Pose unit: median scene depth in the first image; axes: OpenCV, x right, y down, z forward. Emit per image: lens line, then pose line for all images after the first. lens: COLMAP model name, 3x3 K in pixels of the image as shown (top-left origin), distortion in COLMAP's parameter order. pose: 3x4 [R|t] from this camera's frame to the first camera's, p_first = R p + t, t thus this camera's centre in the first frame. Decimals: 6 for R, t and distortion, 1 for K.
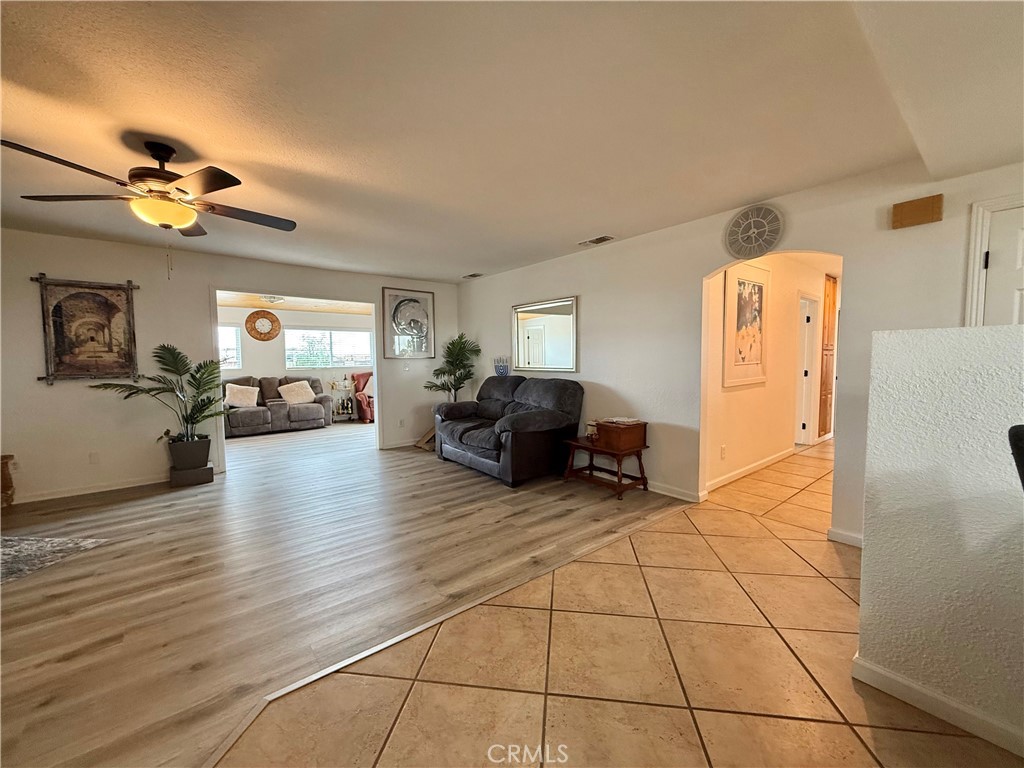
lens RADIAL K [[404.9, 0, 512.0], [0, 404.9, 384.0], [0, 0, 1]] dist [0.000815, 0.000162]
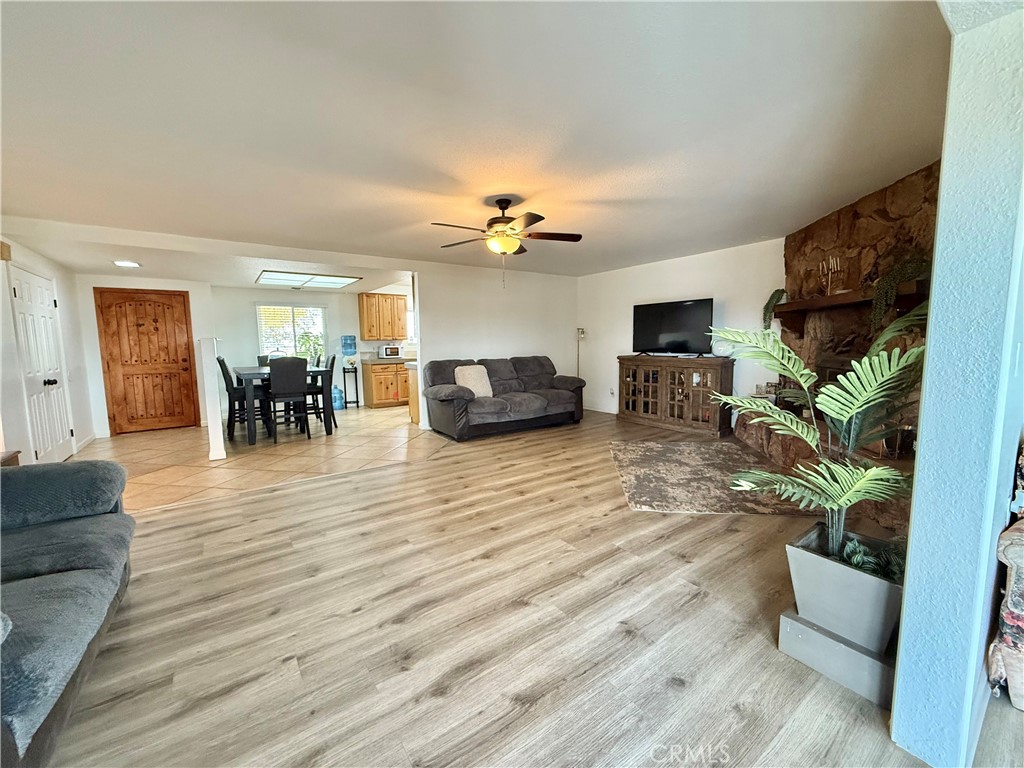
lens RADIAL K [[404.9, 0, 512.0], [0, 404.9, 384.0], [0, 0, 1]] dist [0.000815, 0.000162]
pose [[-0.998161, 0.016217, 0.058416, -0.678038], [0.025510, 0.986456, 0.162031, -0.106673], [-0.054998, 0.163223, -0.985055, 1.811324]]
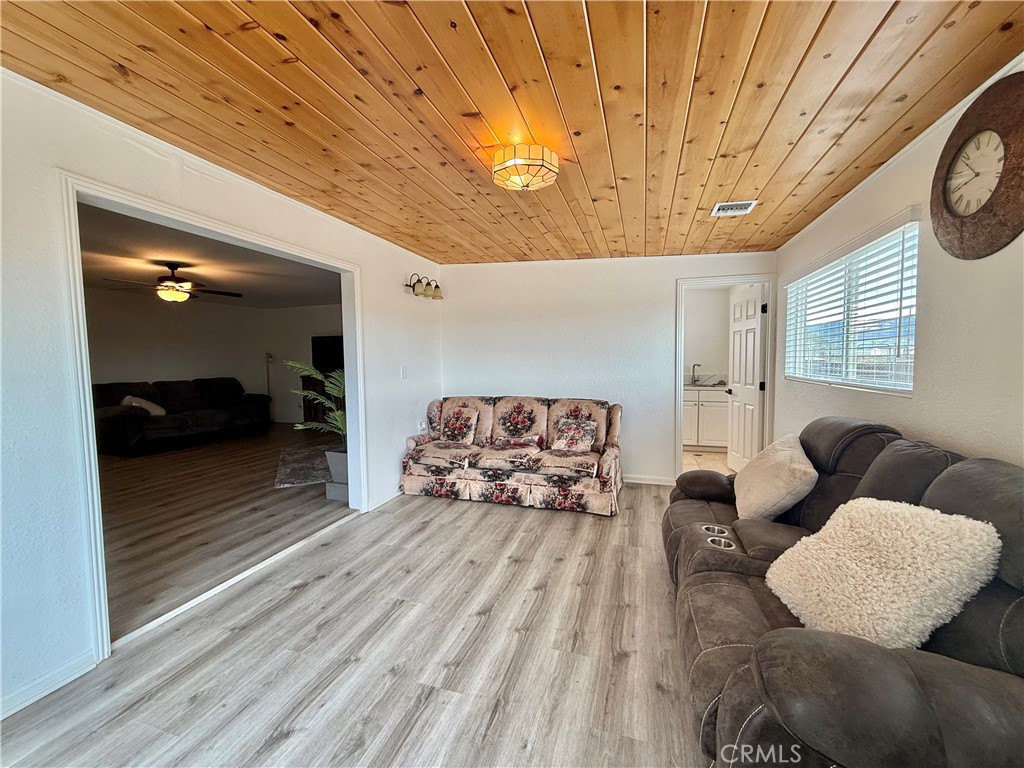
lens RADIAL K [[404.9, 0, 512.0], [0, 404.9, 384.0], [0, 0, 1]] dist [0.000815, 0.000162]
pose [[-0.834893, 0.053743, -0.547782, -0.797146], [-0.013502, 0.992922, 0.117995, -0.169409], [0.550246, 0.105909, -0.828259, 2.597456]]
